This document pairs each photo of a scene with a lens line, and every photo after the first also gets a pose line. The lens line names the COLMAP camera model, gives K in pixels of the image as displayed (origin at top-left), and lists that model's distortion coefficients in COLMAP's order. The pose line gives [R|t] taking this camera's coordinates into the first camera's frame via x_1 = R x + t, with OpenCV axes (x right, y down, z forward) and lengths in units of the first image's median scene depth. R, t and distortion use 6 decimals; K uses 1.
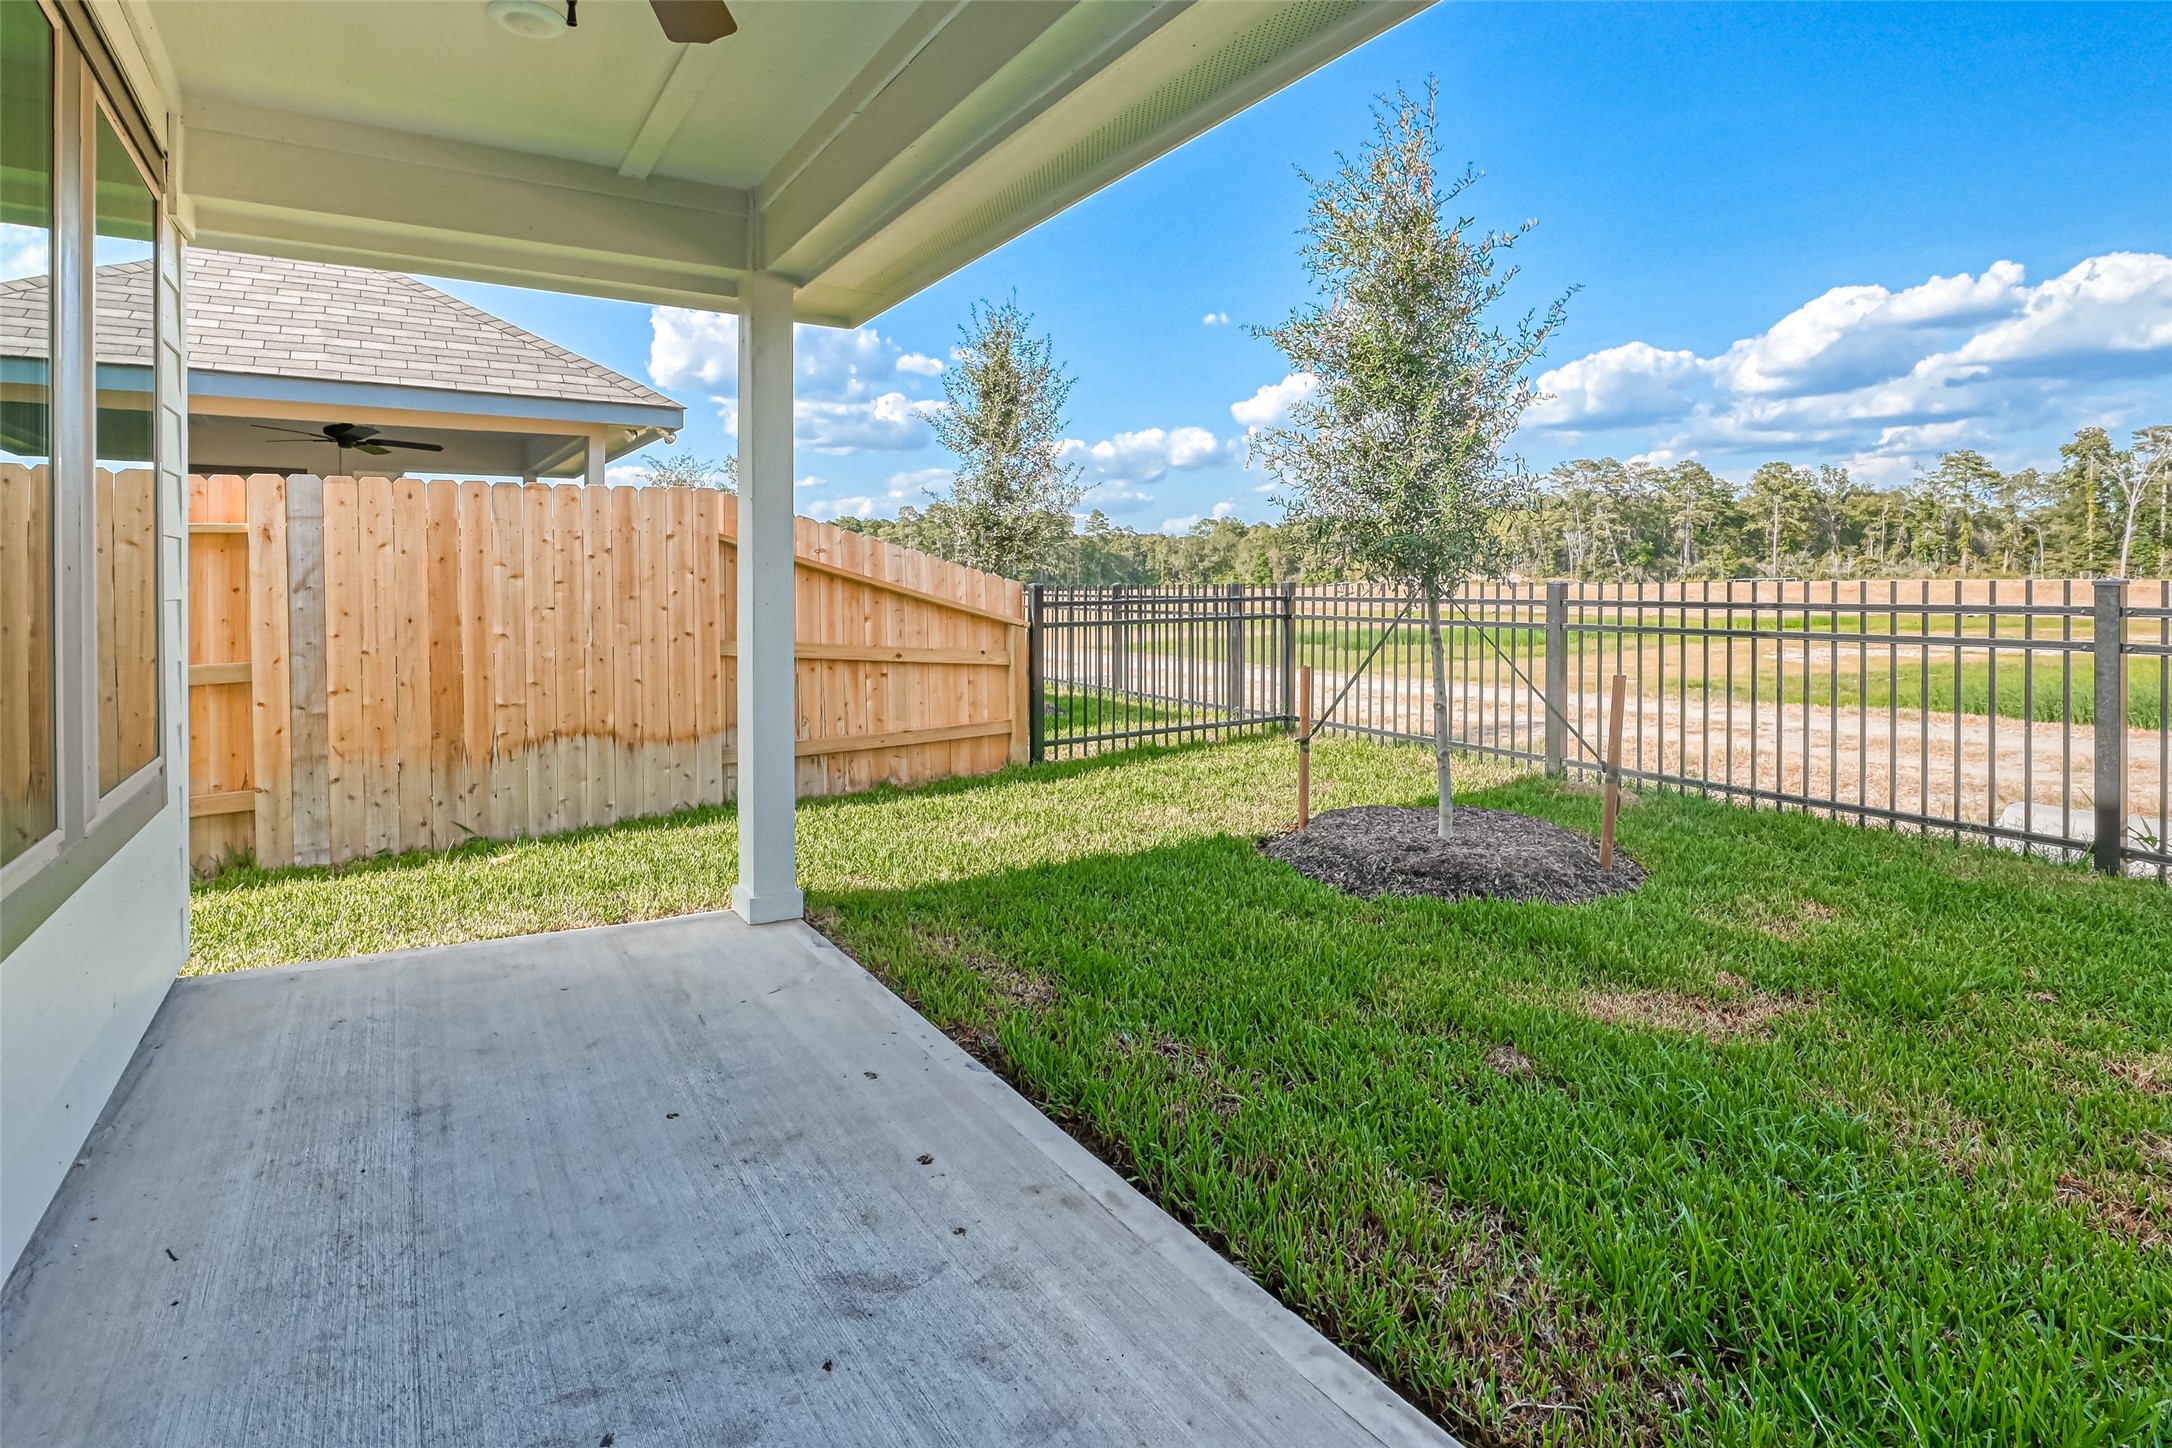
lens RADIAL K [[1042.3, 0, 1097.4], [0, 1042.3, 585.6], [0, 0, 1]] dist [-0.002724, -0.000303]
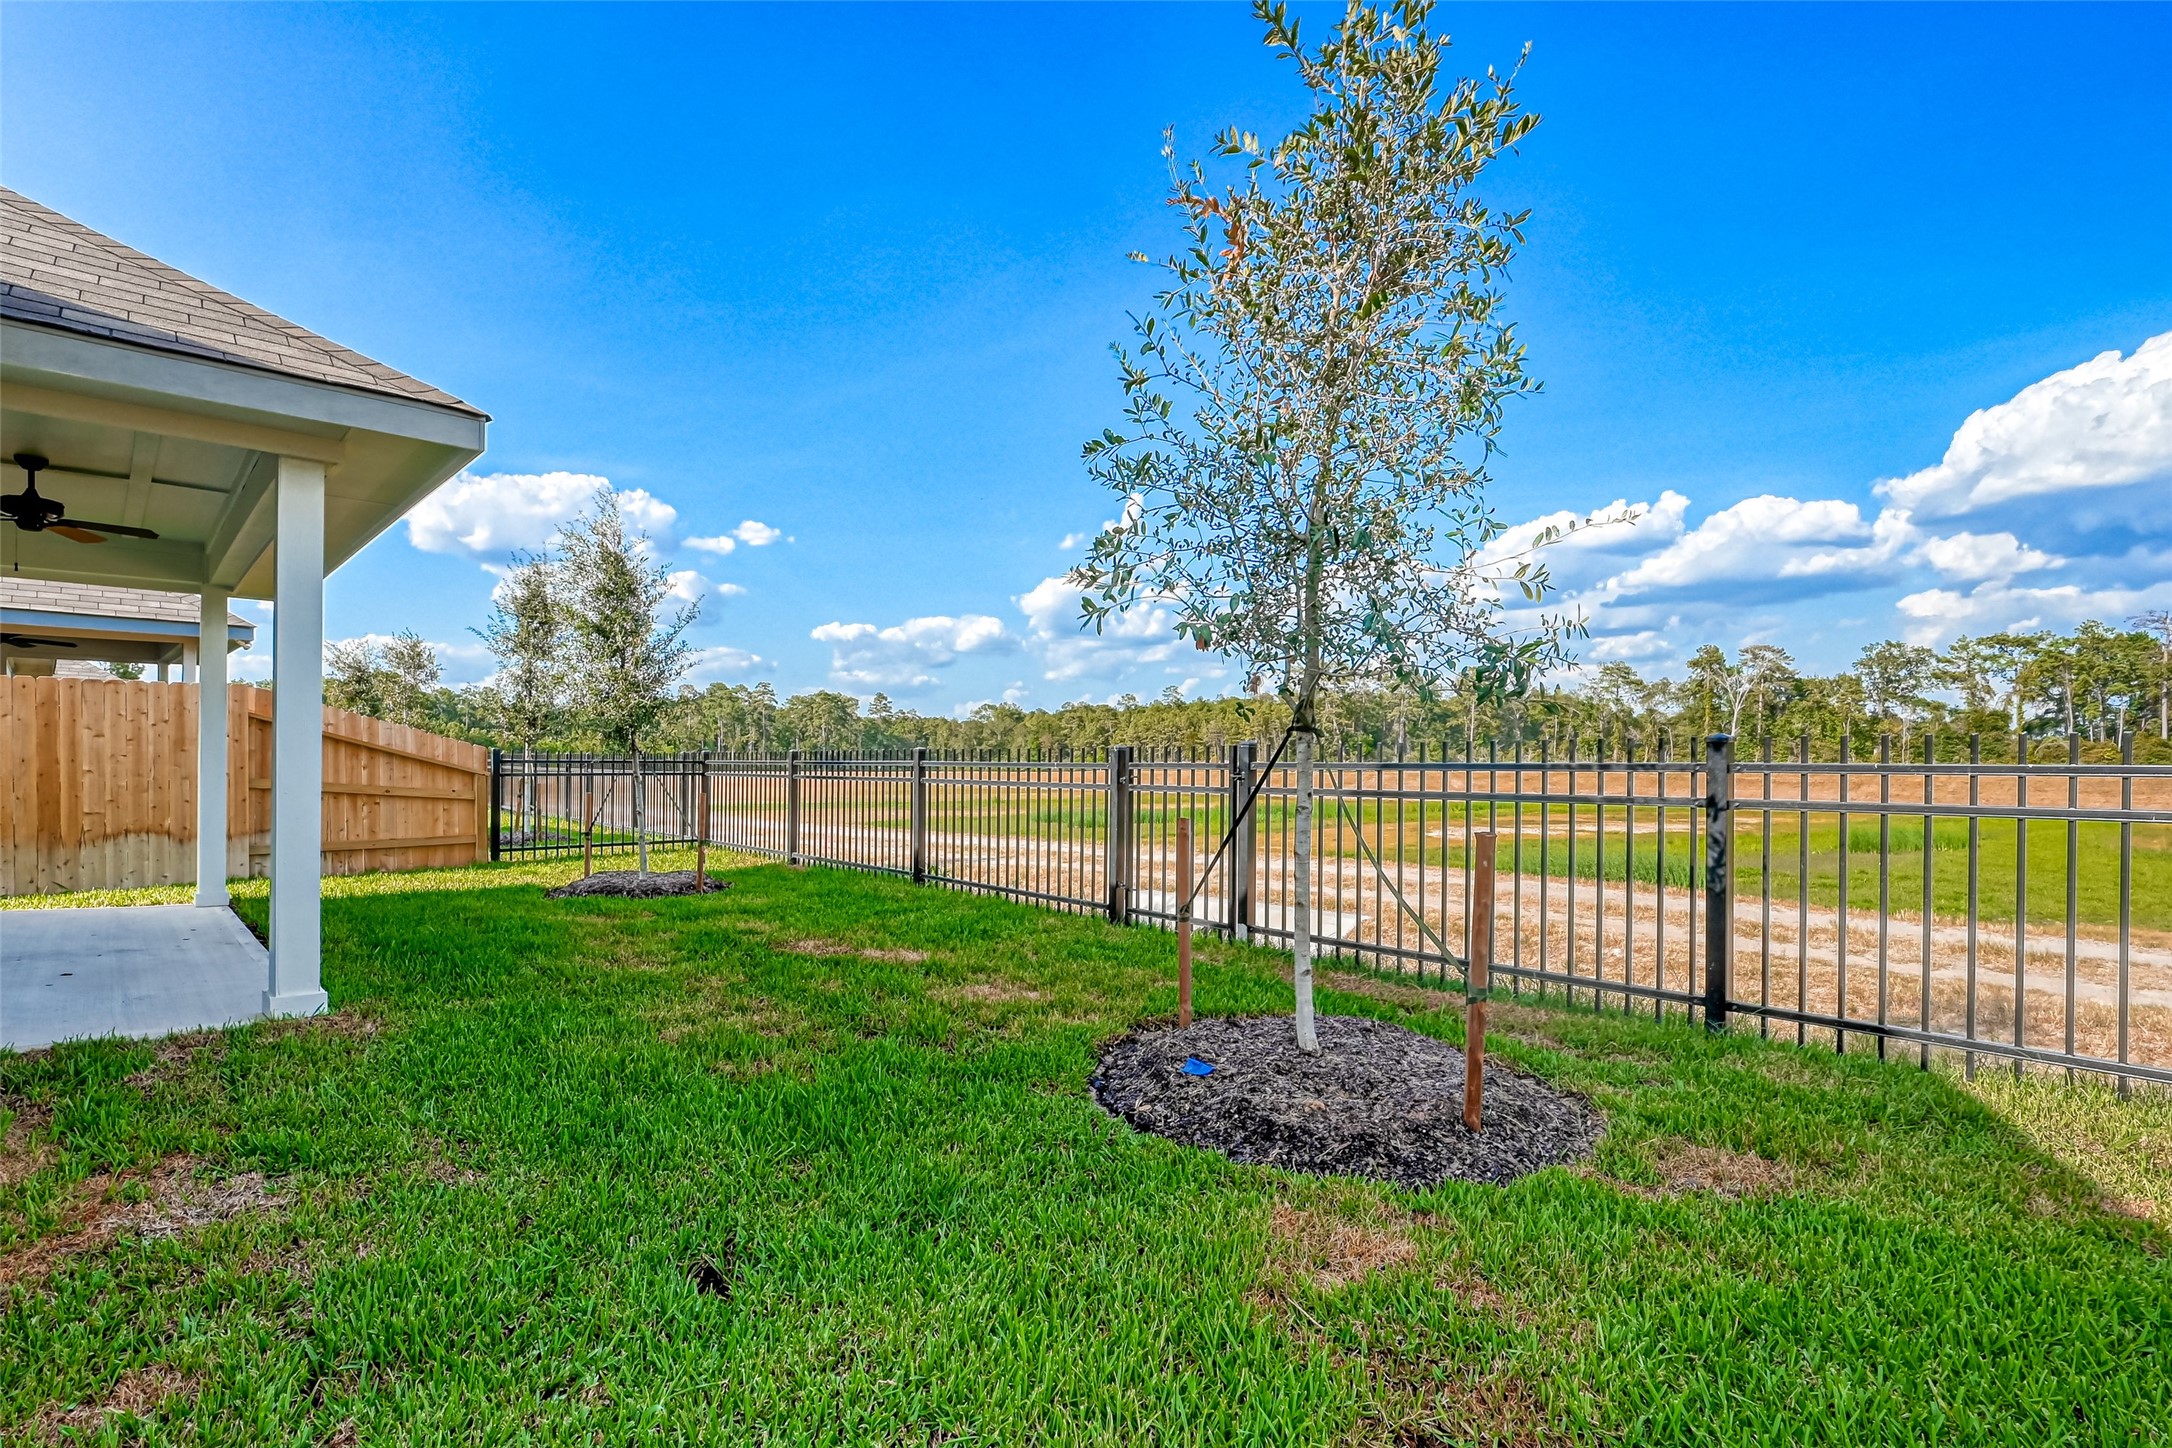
lens RADIAL K [[1013.8, 0, 1027.6], [0, 1013.8, 772.5], [0, 0, 1]] dist [0.012065, -0.000849]
pose [[0.990120, 0.014594, 0.139460, 0.498711], [-0.015219, 0.999878, 0.003417, 0.015939], [-0.139393, -0.005505, 0.990222, -0.602480]]
